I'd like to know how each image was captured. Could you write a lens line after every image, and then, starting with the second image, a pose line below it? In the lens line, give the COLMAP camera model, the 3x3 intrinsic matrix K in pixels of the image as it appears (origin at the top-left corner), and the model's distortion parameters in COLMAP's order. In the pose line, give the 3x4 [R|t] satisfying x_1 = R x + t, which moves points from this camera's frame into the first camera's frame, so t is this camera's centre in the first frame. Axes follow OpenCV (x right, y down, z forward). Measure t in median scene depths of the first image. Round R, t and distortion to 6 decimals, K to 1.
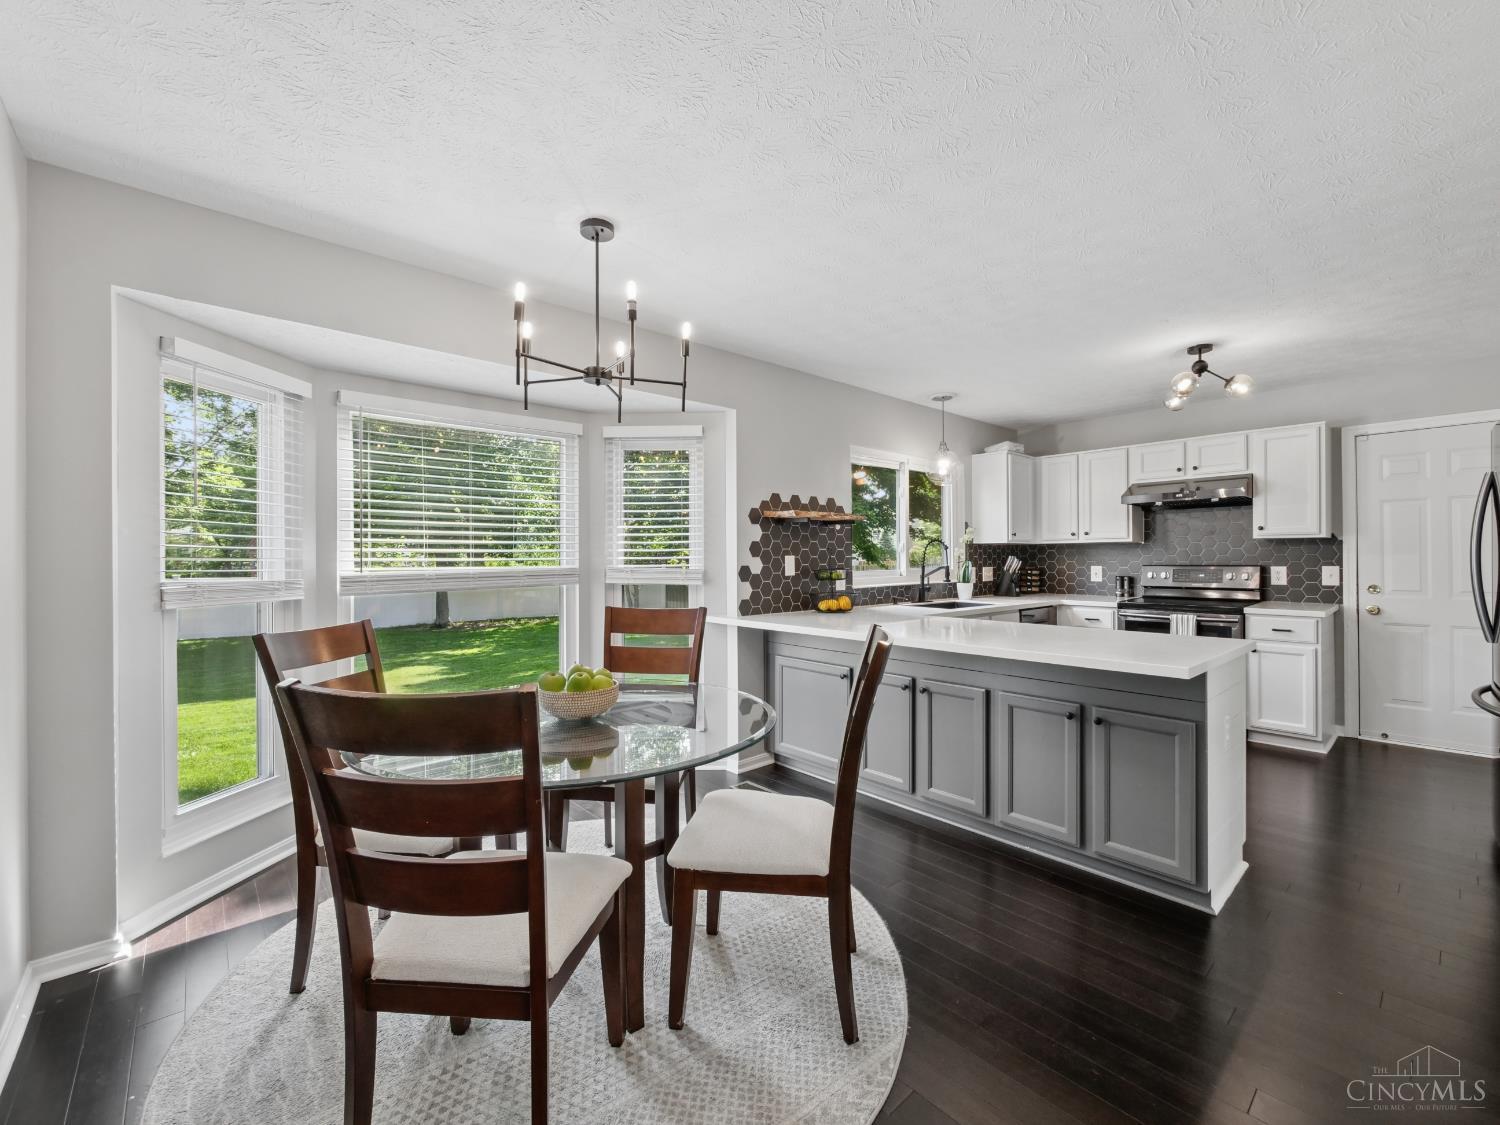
lens RADIAL K [[631.0, 0, 753.7], [0, 631.0, 559.9], [0, 0, 1]] dist [0.001324, -0.004350]
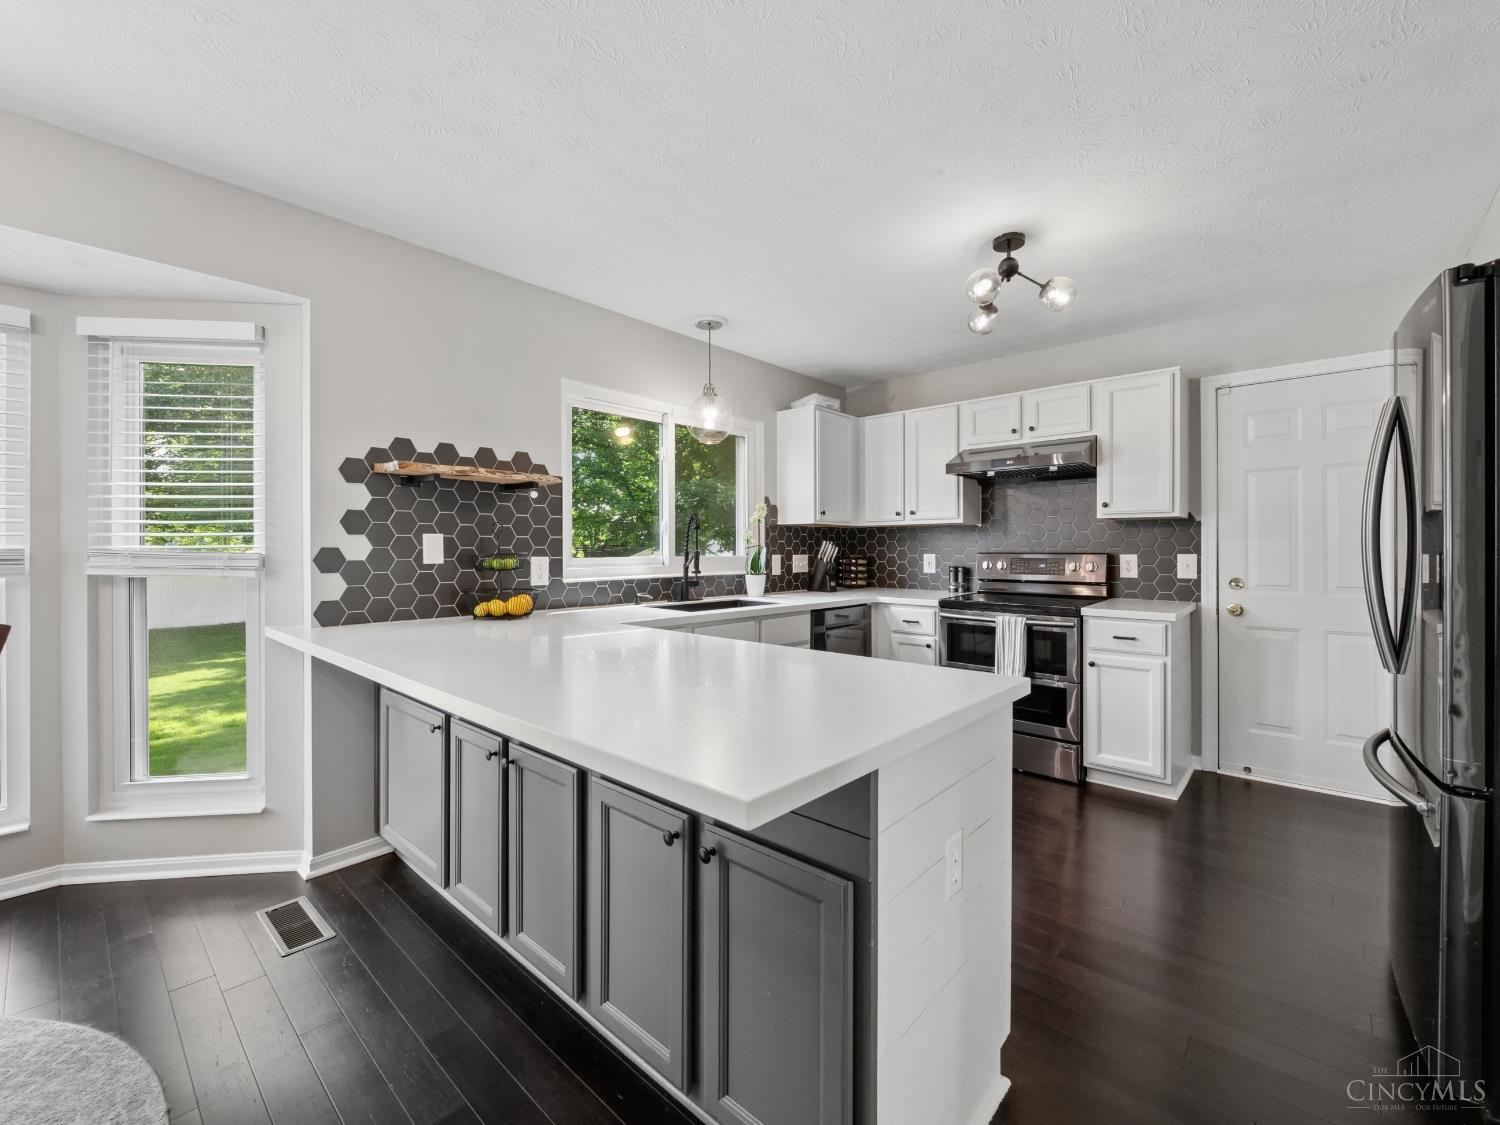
lens RADIAL K [[634.2, 0, 754.4], [0, 634.2, 551.8], [0, 0, 1]] dist [-0.006341, -0.000275]
pose [[0.993617, 0.004995, 0.112695, 0.285638], [-0.005201, 0.999985, 0.001531, 0.008663], [-0.112686, -0.002107, 0.993628, 0.271534]]
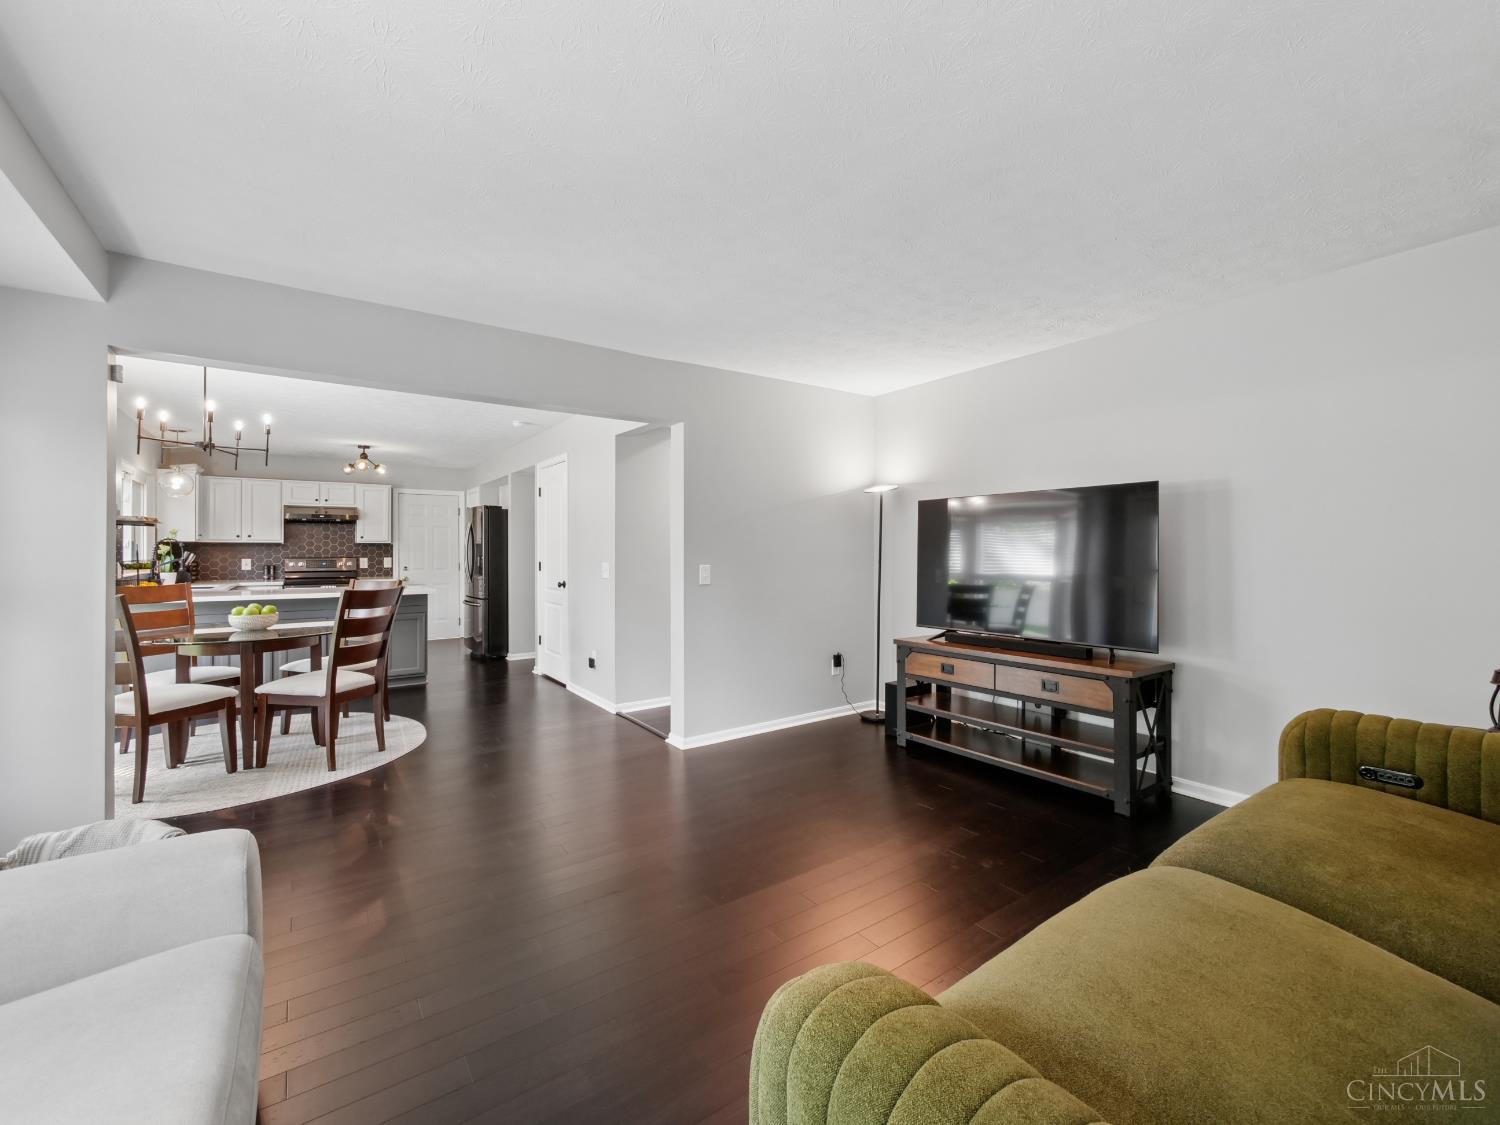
lens RADIAL K [[634.2, 0, 754.4], [0, 634.2, 551.8], [0, 0, 1]] dist [-0.006341, -0.000275]
pose [[0.105312, 0.006325, 0.994419, -0.926229], [0.004026, 0.999969, -0.006787, 0.009756], [-0.994431, 0.004718, 0.105283, -0.346840]]
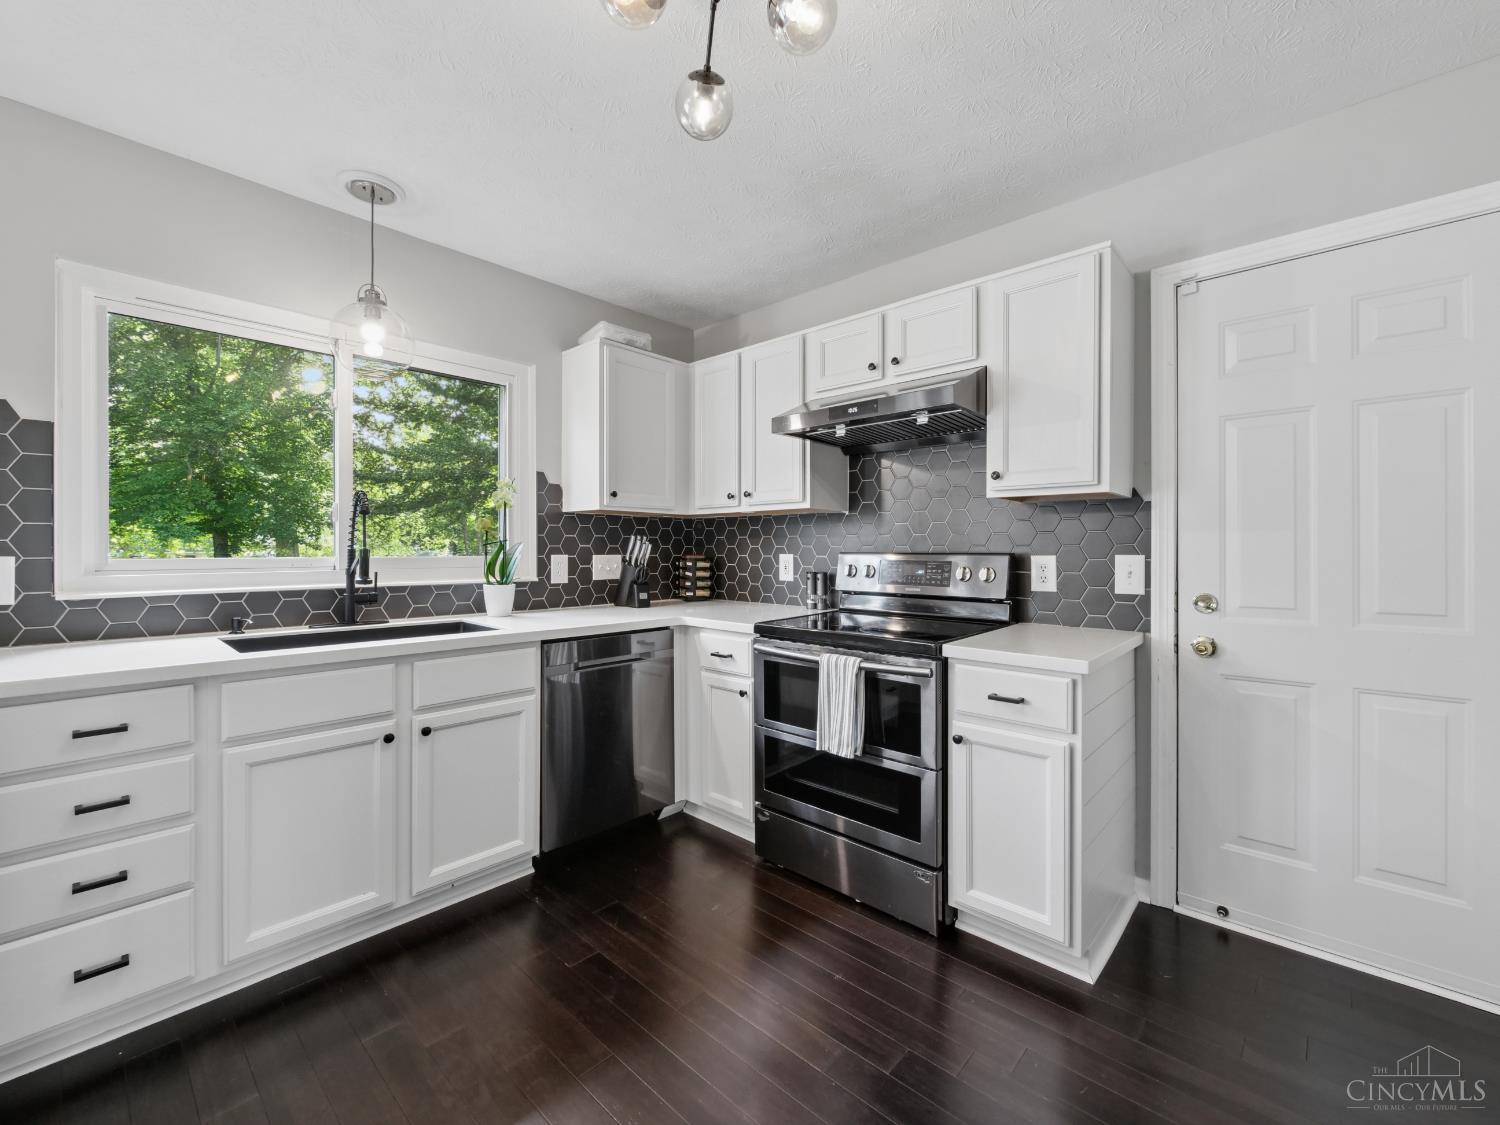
lens RADIAL K [[634.2, 0, 754.4], [0, 634.2, 551.8], [0, 0, 1]] dist [-0.006341, -0.000275]
pose [[0.994716, 0.008040, 0.102347, 0.568951], [-0.008151, 0.999967, 0.000666, 0.009452], [-0.102338, -0.001496, 0.994749, 0.533103]]
